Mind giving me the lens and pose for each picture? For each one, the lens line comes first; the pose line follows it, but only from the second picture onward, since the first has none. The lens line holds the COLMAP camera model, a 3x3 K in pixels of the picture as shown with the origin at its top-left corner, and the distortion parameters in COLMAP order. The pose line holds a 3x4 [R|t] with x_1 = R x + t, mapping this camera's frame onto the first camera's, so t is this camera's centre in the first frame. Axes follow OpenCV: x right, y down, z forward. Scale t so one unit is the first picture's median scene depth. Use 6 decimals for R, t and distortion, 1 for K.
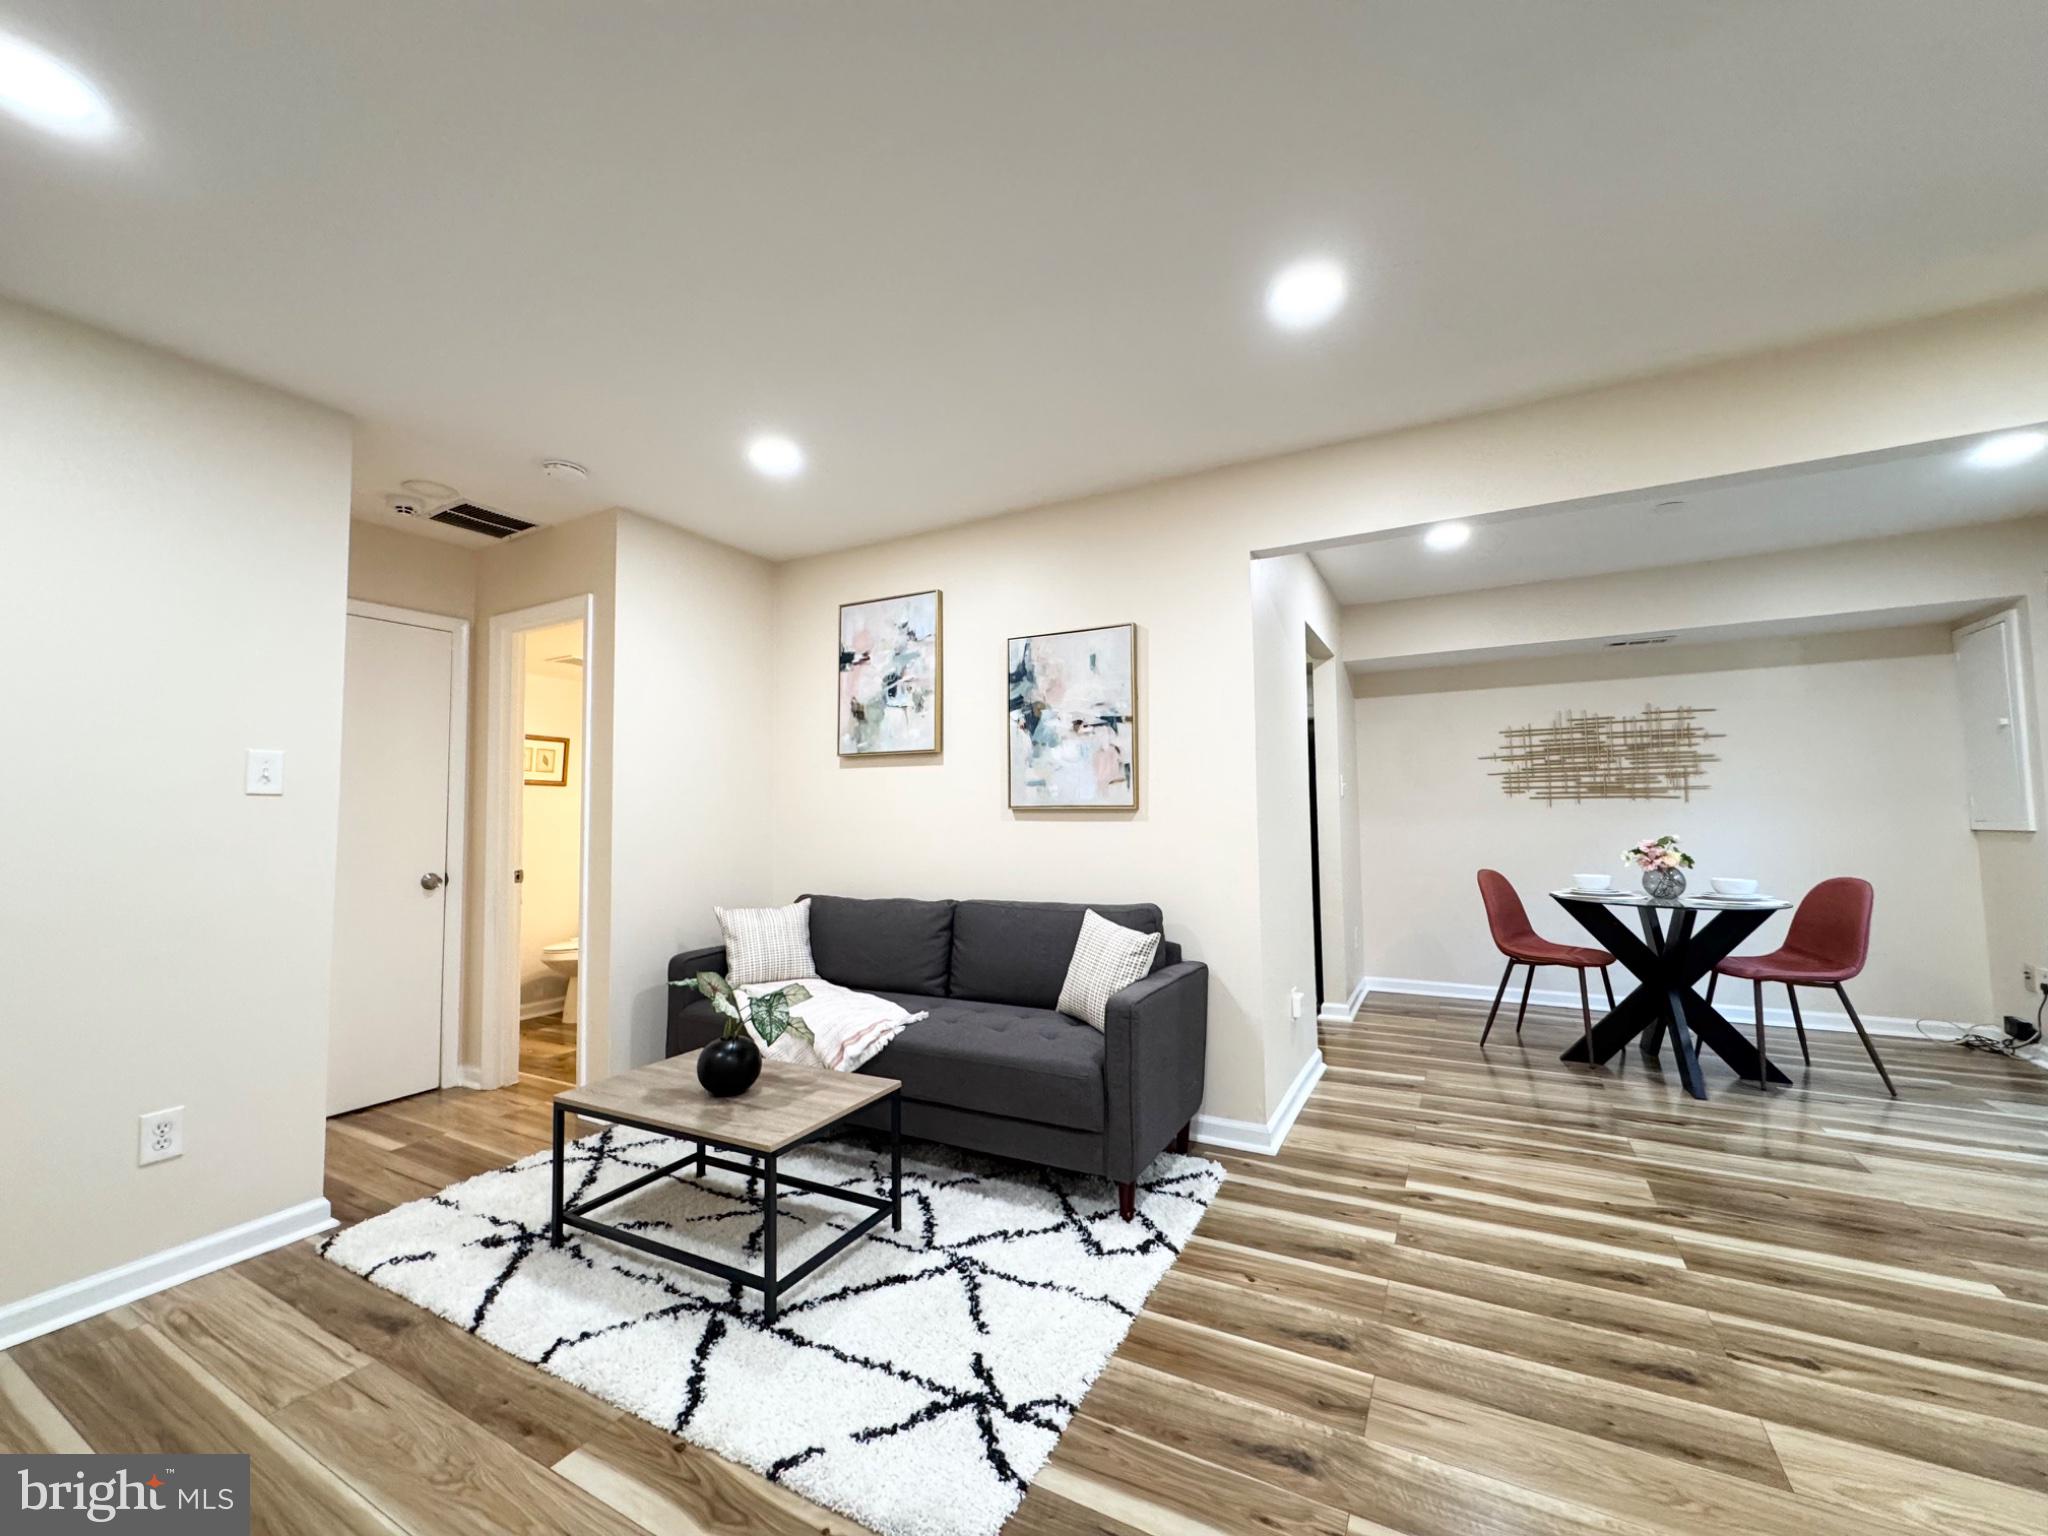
lens RADIAL K [[820.8, 0, 1022.7], [0, 820.8, 769.1], [0, 0, 1]] dist [-0.005192, 0.001996]
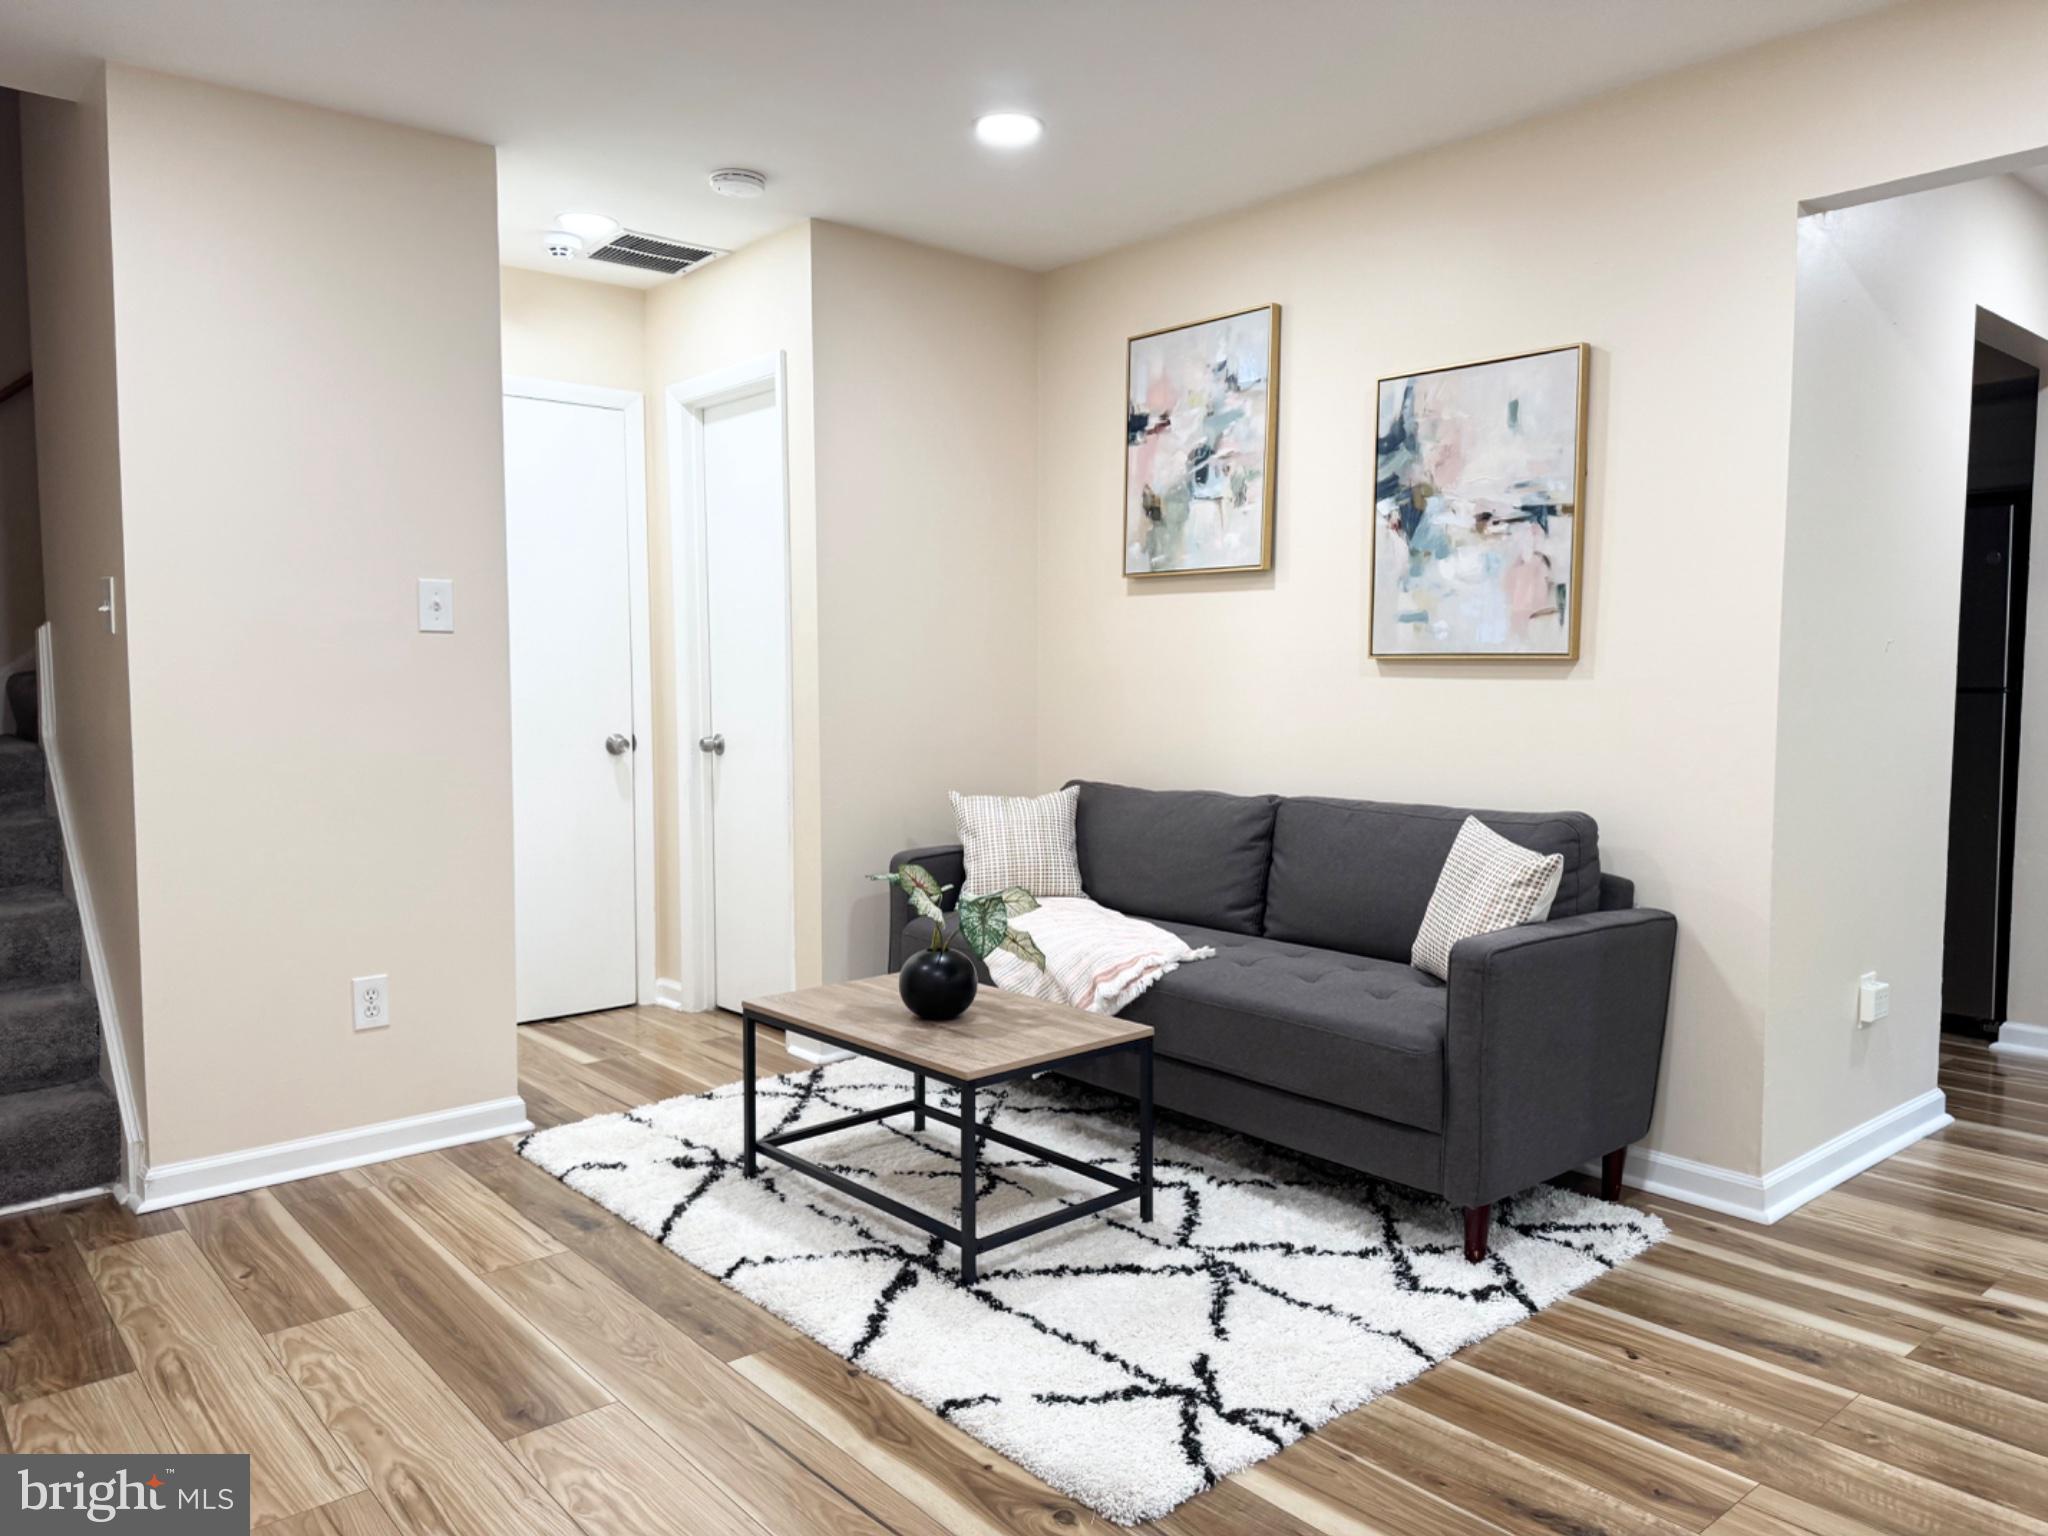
lens RADIAL K [[1440.1, 0, 1015.4], [0, 1440.1, 780.4], [0, 0, 1]] dist [0.062423, -0.064464]
pose [[0.933135, 0.039500, -0.357348, 0.139335], [0.008503, 0.991244, 0.131771, -0.007917], [0.359424, -0.125999, 0.924629, -0.155086]]
